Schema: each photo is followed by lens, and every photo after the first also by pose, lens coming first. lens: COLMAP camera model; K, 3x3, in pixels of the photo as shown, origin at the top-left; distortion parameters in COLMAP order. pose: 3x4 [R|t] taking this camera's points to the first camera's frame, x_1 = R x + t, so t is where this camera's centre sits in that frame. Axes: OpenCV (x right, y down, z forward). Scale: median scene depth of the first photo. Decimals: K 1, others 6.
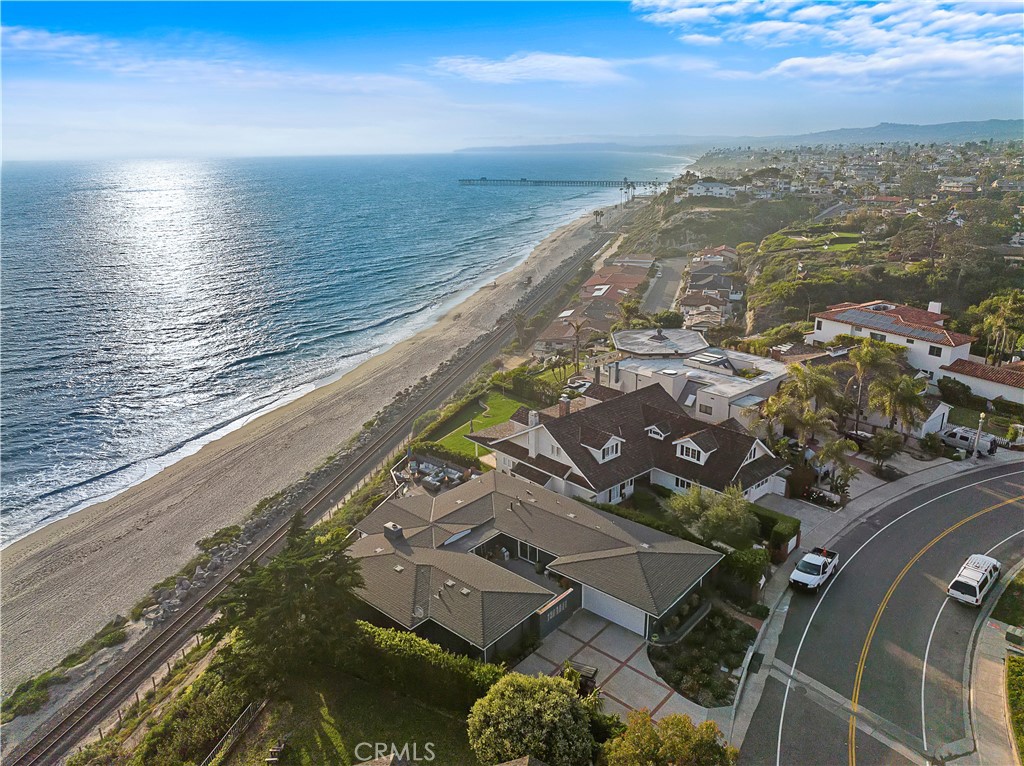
lens RADIAL K [[719.4, 0, 517.3], [0, 719.4, 380.1], [0, 0, 1]] dist [-0.054147, 0.027125]
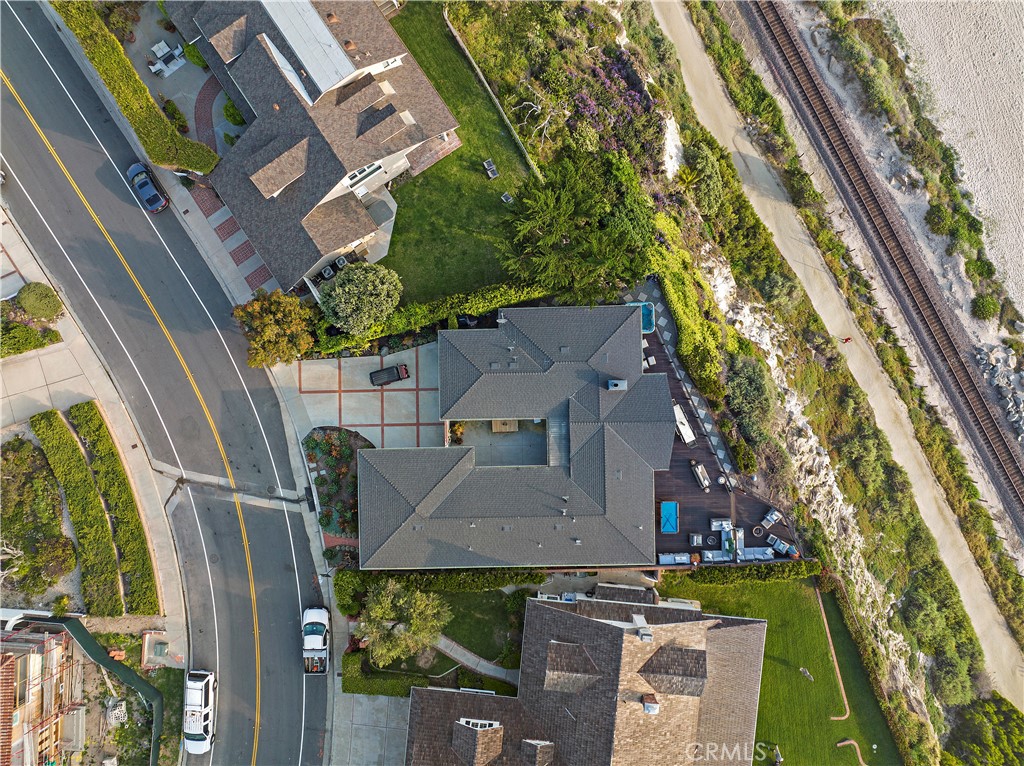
lens RADIAL K [[719.4, 0, 517.3], [0, 719.4, 380.1], [0, 0, 1]] dist [-0.054147, 0.027125]
pose [[-0.738165, 0.674369, 0.018398, -0.076948], [-0.179278, -0.222383, 0.958334, -0.610360], [0.650362, 0.704111, 0.285055, 0.512514]]
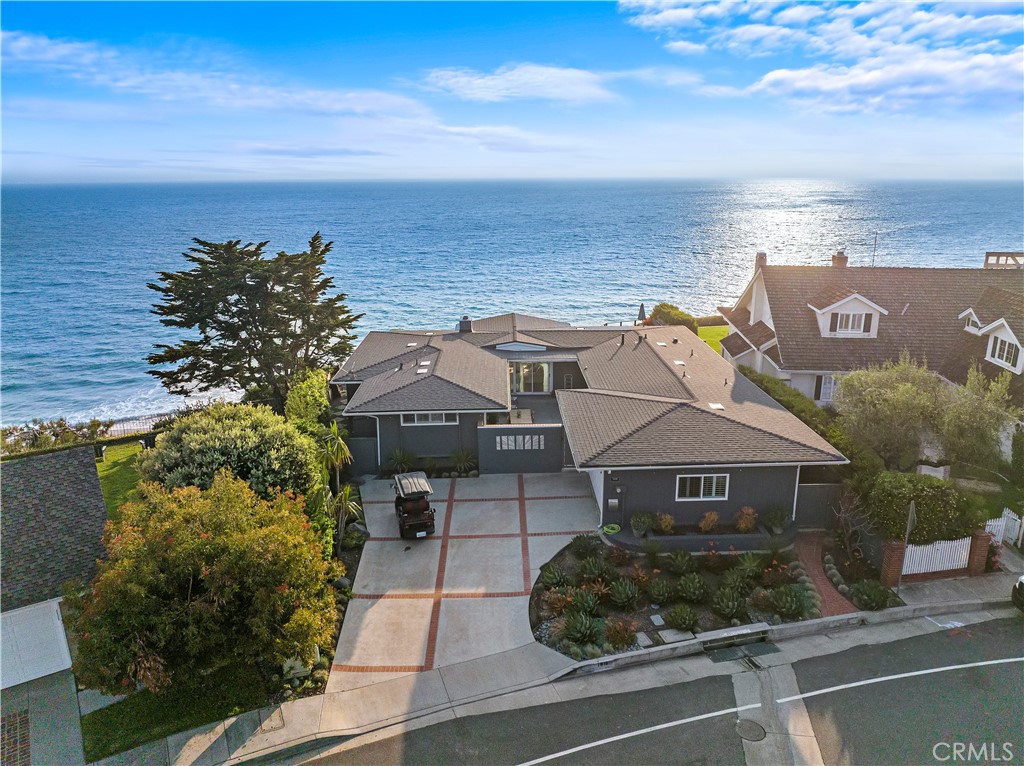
lens RADIAL K [[719.4, 0, 517.3], [0, 719.4, 380.1], [0, 0, 1]] dist [-0.054147, 0.027125]
pose [[0.674363, 0.217282, -0.705707, 0.367420], [-0.234233, 0.969313, 0.074615, 0.165607], [0.700264, 0.114982, 0.704563, 0.403989]]
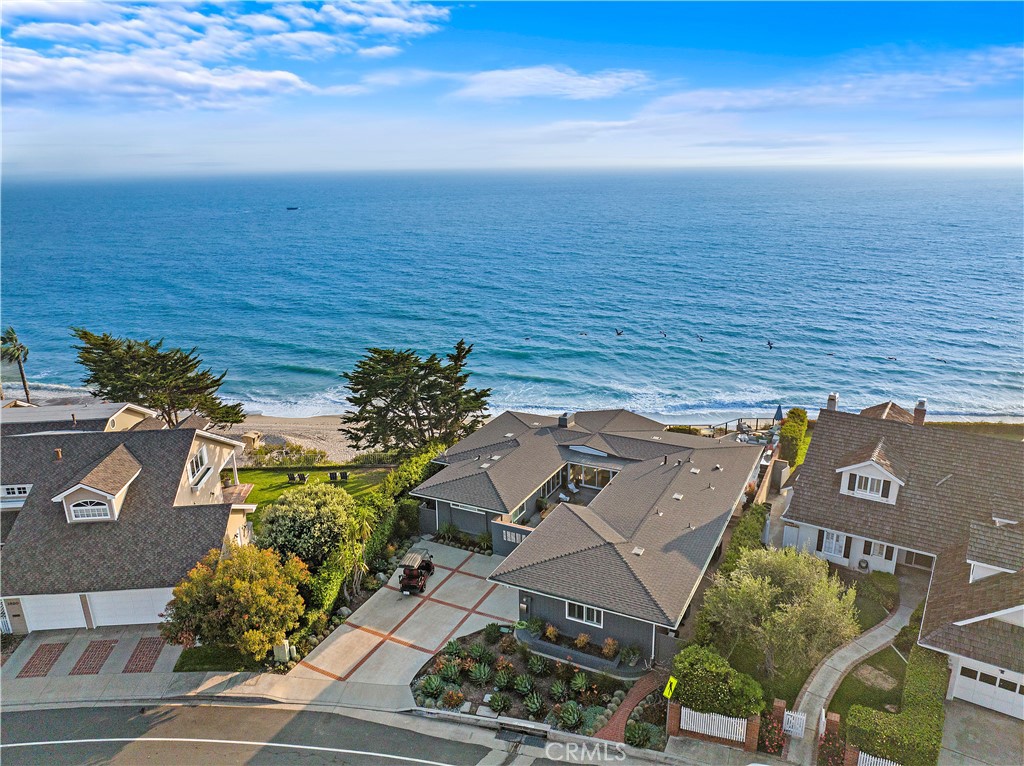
lens RADIAL K [[719.4, 0, 517.3], [0, 719.4, 380.1], [0, 0, 1]] dist [-0.054147, 0.027125]
pose [[0.238344, 0.292835, -0.925981, 0.593824], [-0.285743, 0.932400, 0.221316, -0.033172], [0.928193, 0.211843, 0.305907, 0.517890]]
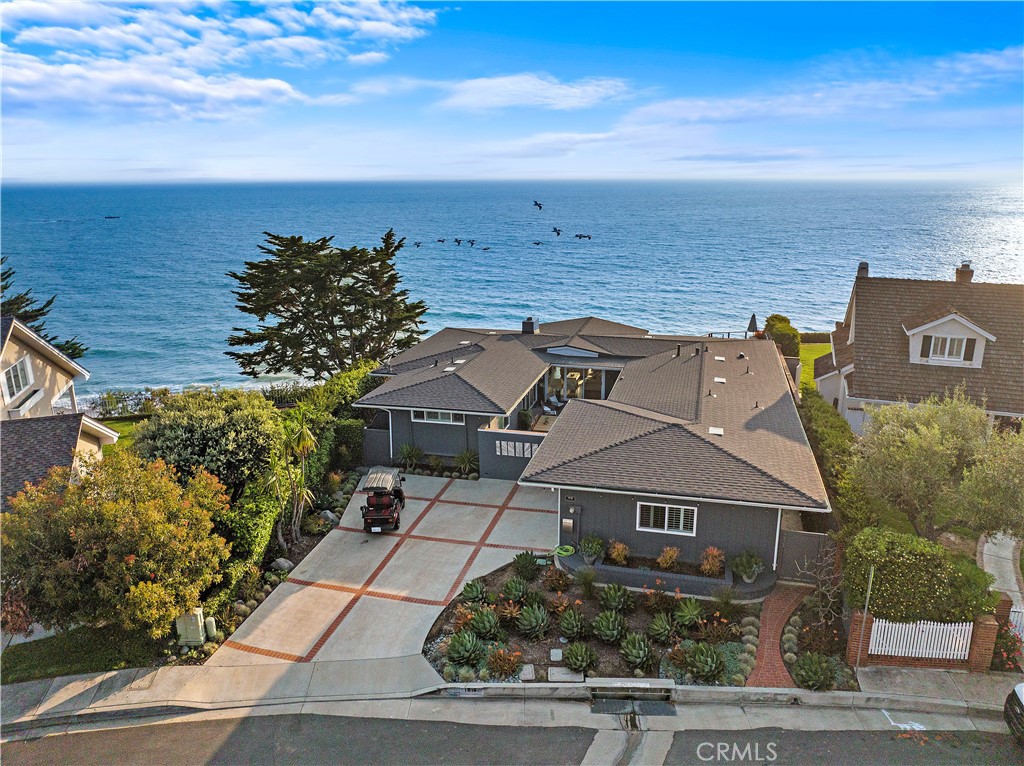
lens RADIAL K [[719.4, 0, 517.3], [0, 719.4, 380.1], [0, 0, 1]] dist [-0.054147, 0.027125]
pose [[0.439245, 0.259194, -0.860164, 0.426127], [-0.276844, 0.949931, 0.144872, 0.132014], [0.854647, 0.174497, 0.489009, 0.510857]]
